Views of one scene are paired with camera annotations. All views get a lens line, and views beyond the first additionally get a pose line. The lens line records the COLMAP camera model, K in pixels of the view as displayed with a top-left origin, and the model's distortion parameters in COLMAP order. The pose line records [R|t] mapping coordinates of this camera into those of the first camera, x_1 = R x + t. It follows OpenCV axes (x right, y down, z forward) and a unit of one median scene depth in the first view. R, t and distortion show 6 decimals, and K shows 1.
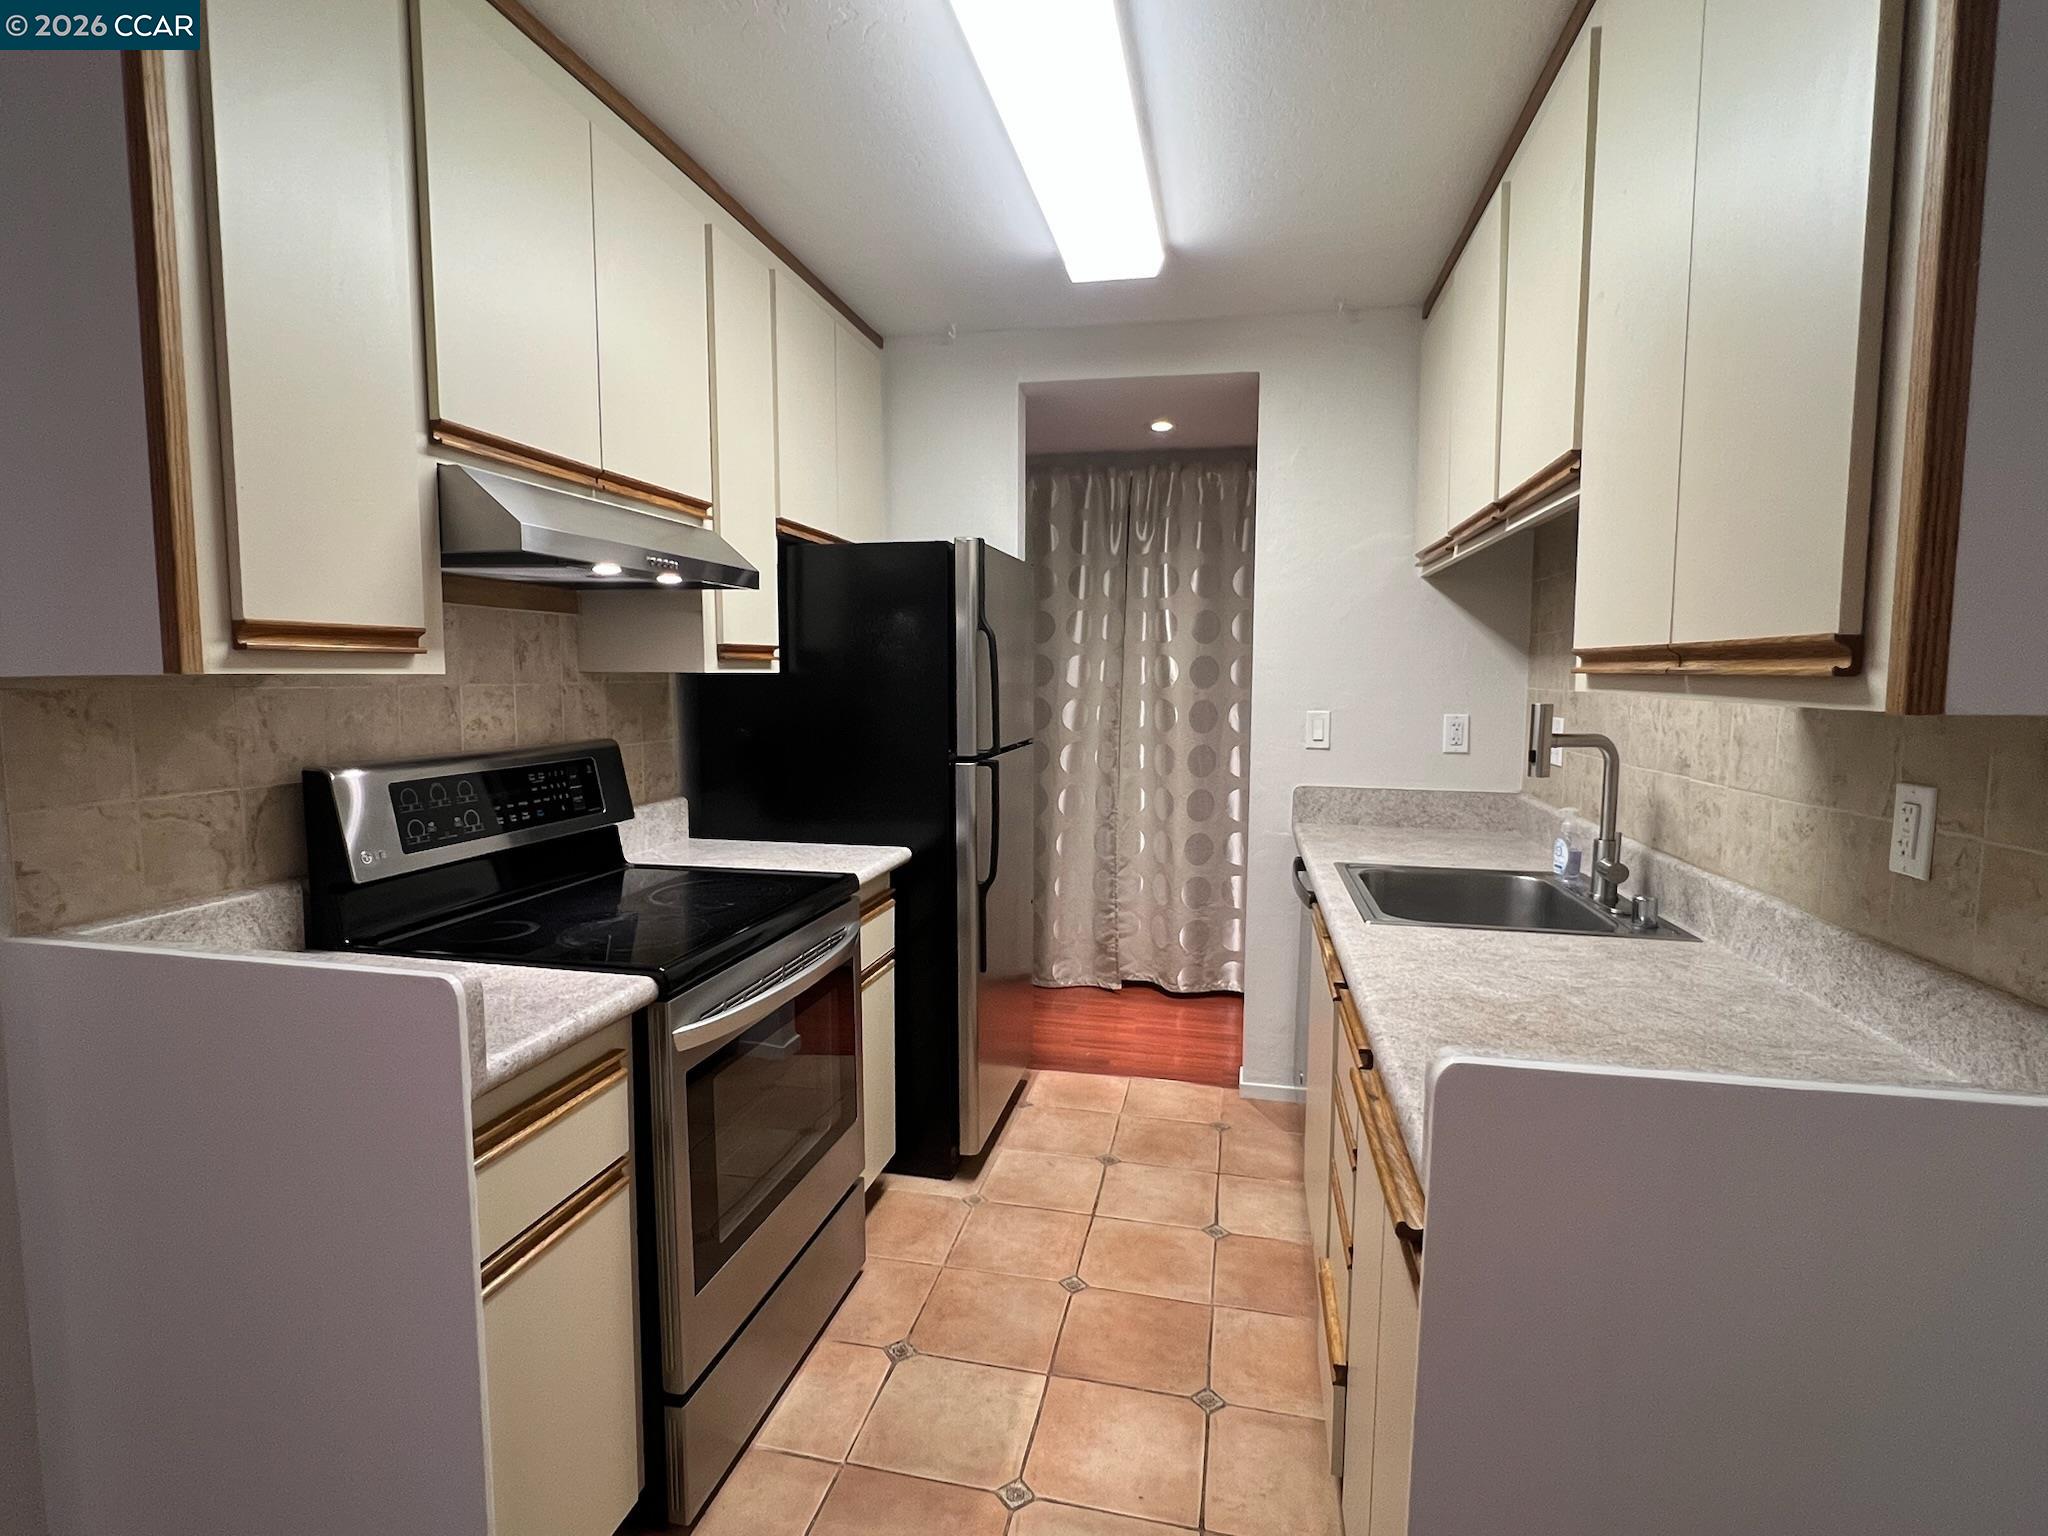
lens RADIAL K [[1018.7, 0, 1021.7], [0, 1018.7, 768.0], [0, 0, 1]] dist [0.000881, -0.000046]
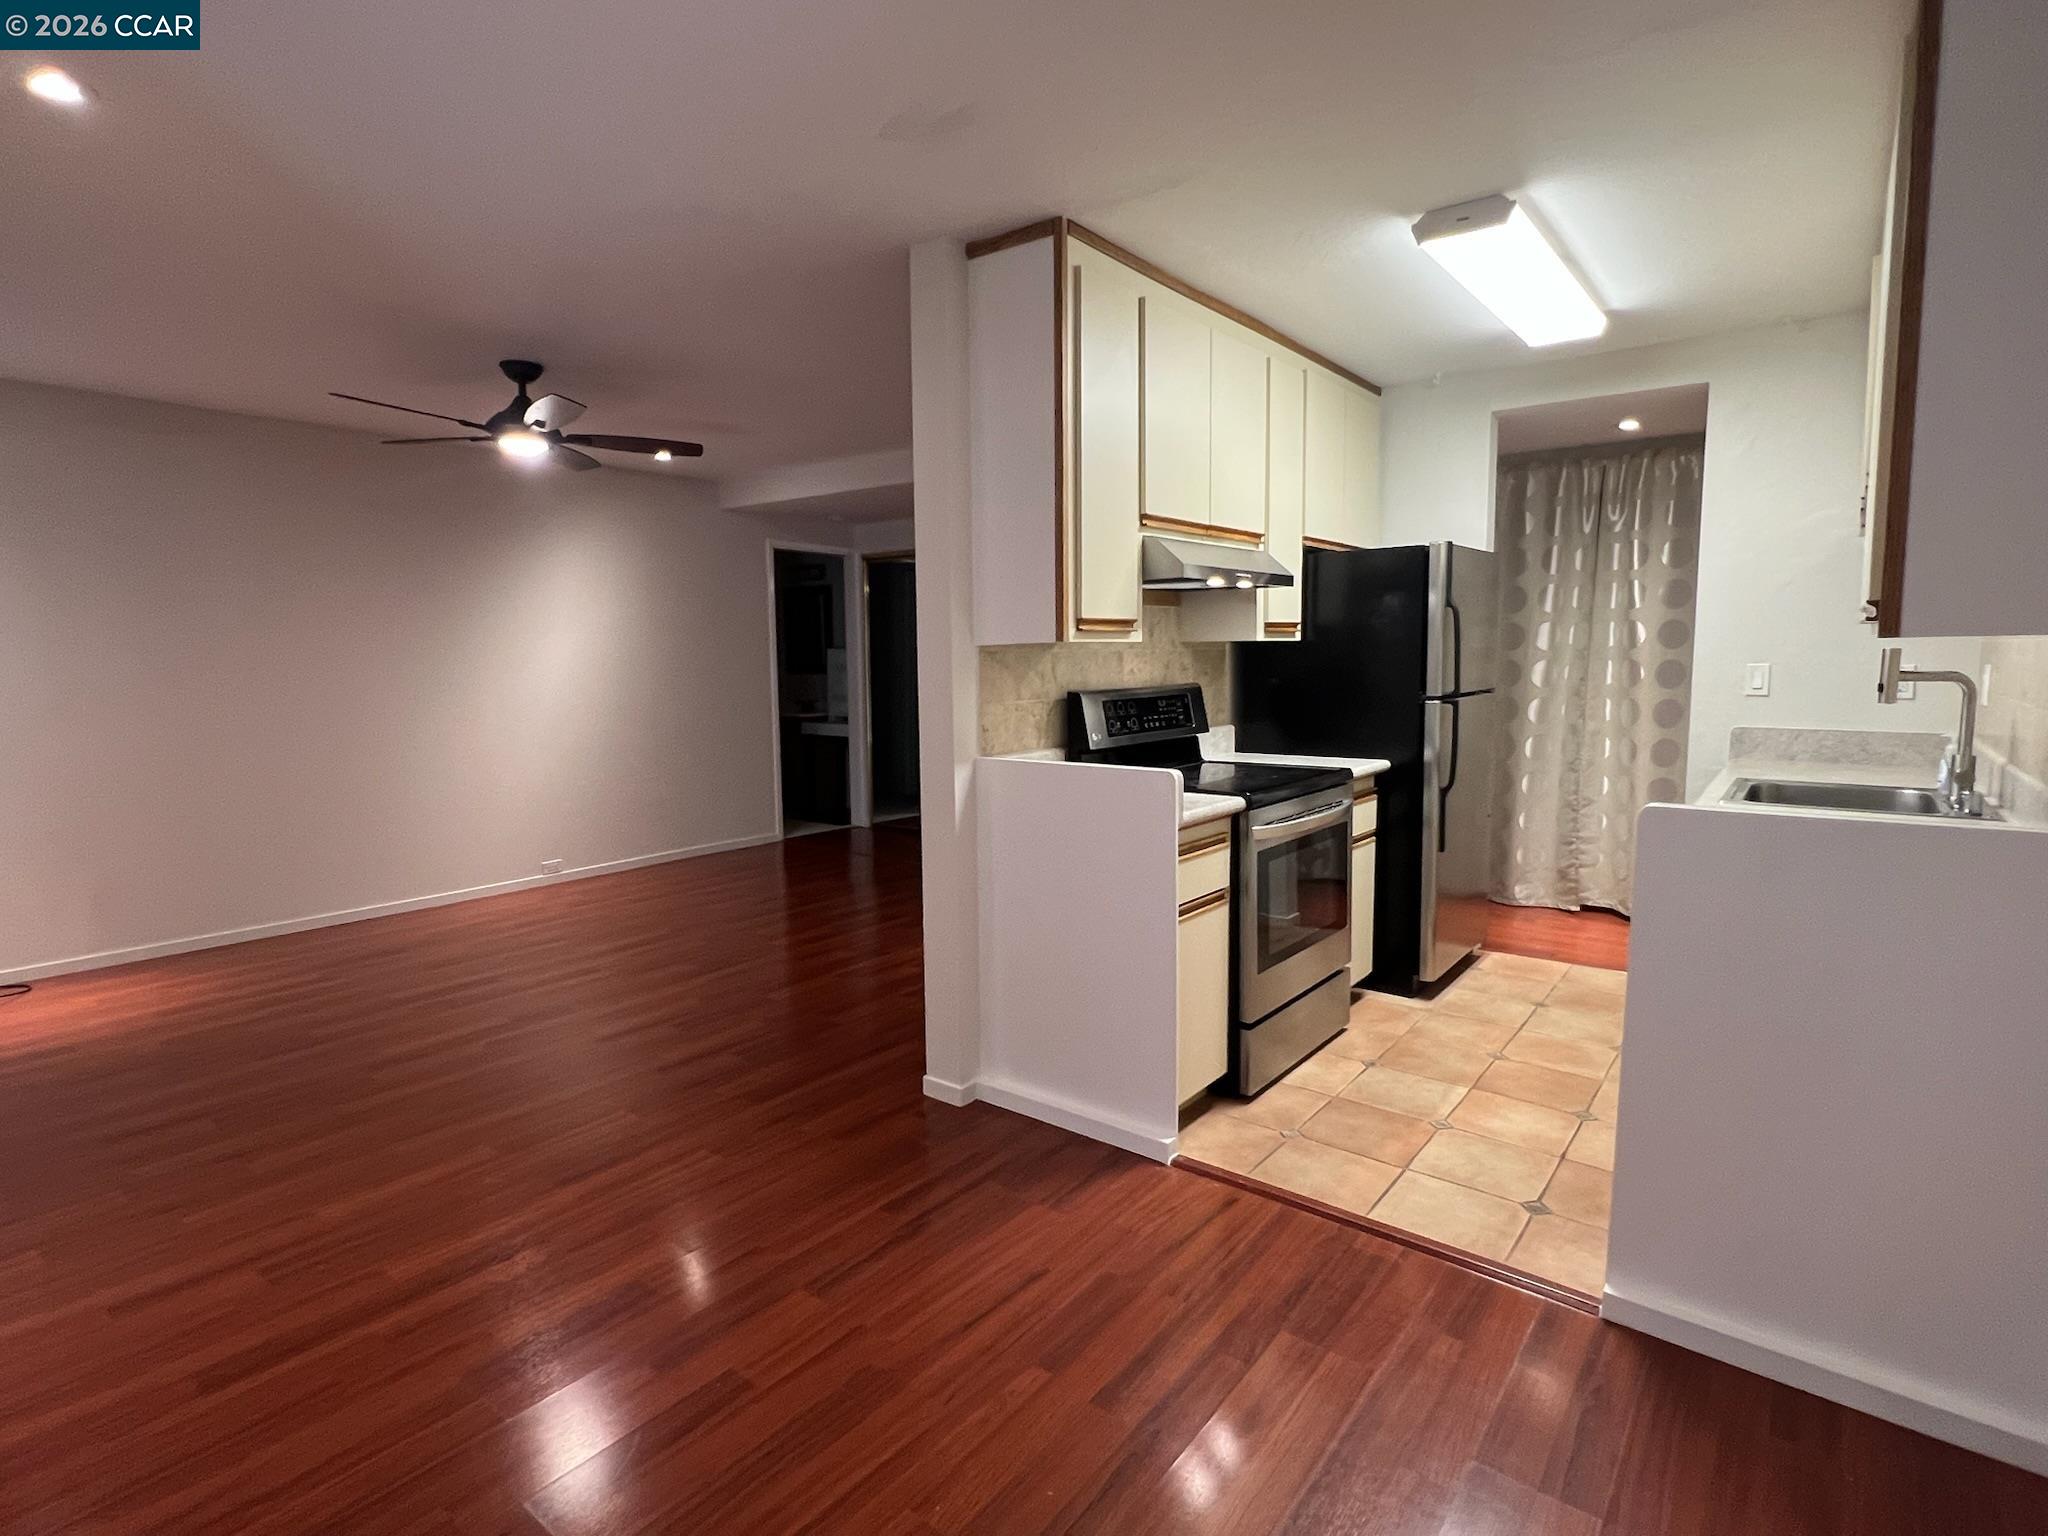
lens RADIAL K [[1018.7, 0, 1020.5], [0, 1018.7, 766.0], [0, 0, 1]] dist [0.000881, -0.000046]
pose [[0.894029, 0.032893, -0.446800, 0.071770], [-0.023641, 0.999375, 0.026269, 0.064805], [0.447385, -0.012922, 0.894248, -0.551655]]
